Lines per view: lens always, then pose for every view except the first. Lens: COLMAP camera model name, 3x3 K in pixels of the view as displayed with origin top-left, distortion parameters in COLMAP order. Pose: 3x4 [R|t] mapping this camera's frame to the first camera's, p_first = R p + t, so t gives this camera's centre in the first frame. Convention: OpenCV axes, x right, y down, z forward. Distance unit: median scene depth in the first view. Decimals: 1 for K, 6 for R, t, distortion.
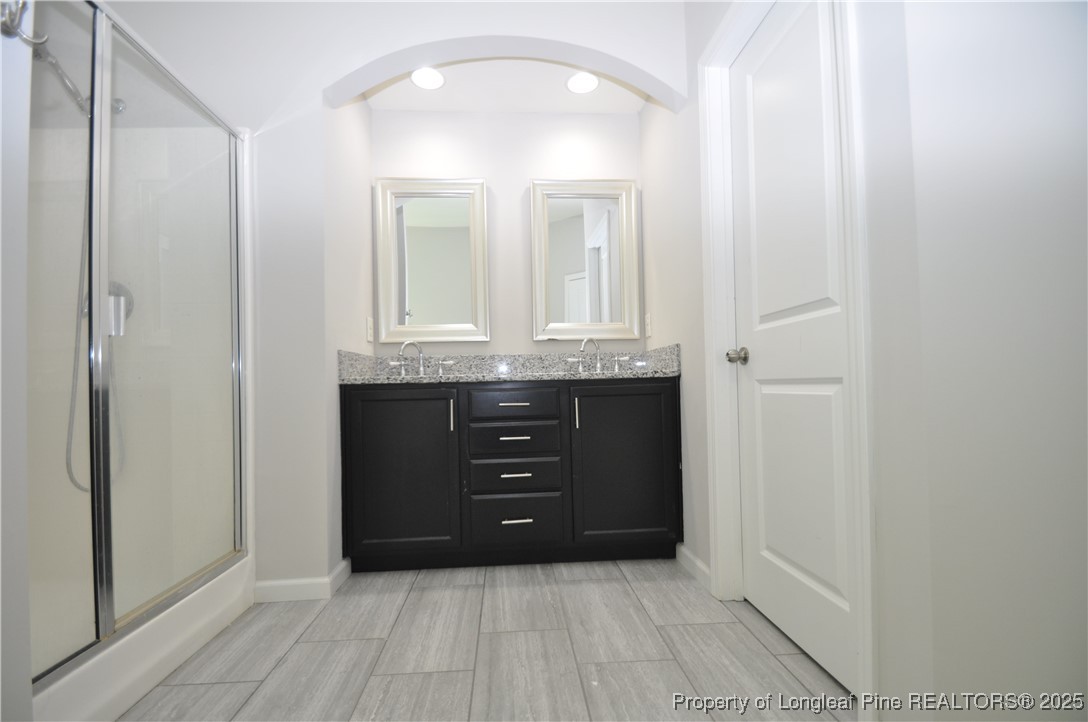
lens RADIAL K [[476.7, 0, 532.6], [0, 476.7, 377.6], [0, 0, 1]] dist [0.026425, -0.025405]
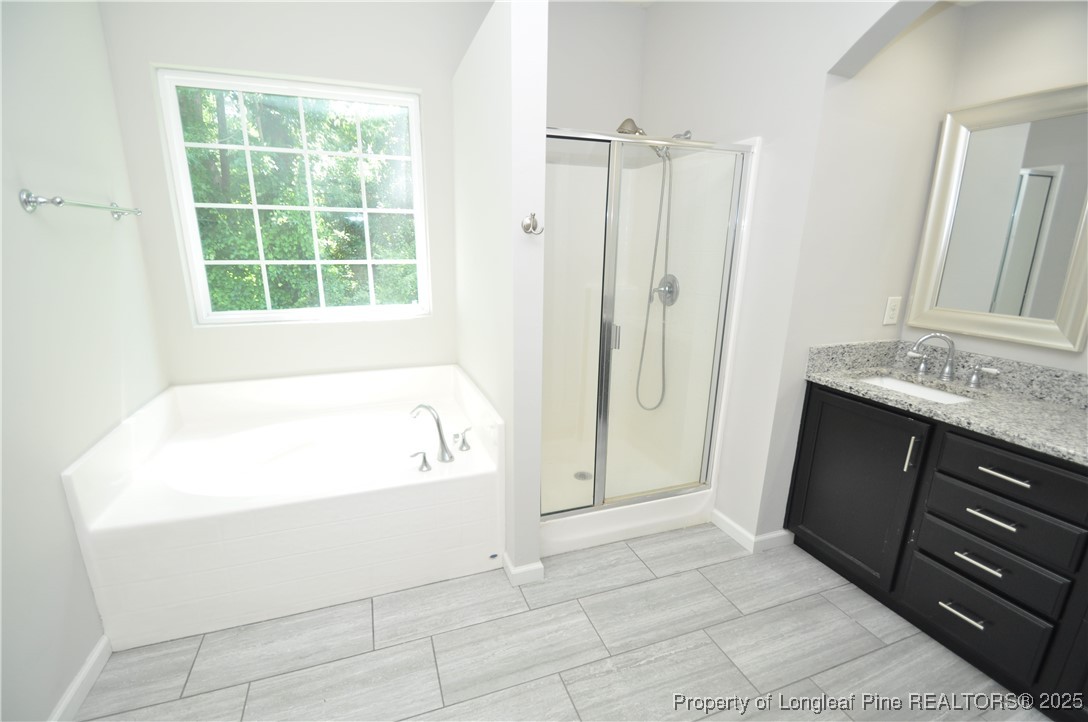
lens RADIAL K [[476.7, 0, 532.6], [0, 476.7, 377.6], [0, 0, 1]] dist [0.026425, -0.025405]
pose [[0.283589, 0.283122, -0.916198, 0.412871], [0.000599, 0.955370, 0.295412, -0.328803], [0.958946, -0.084324, 0.270763, 0.183792]]
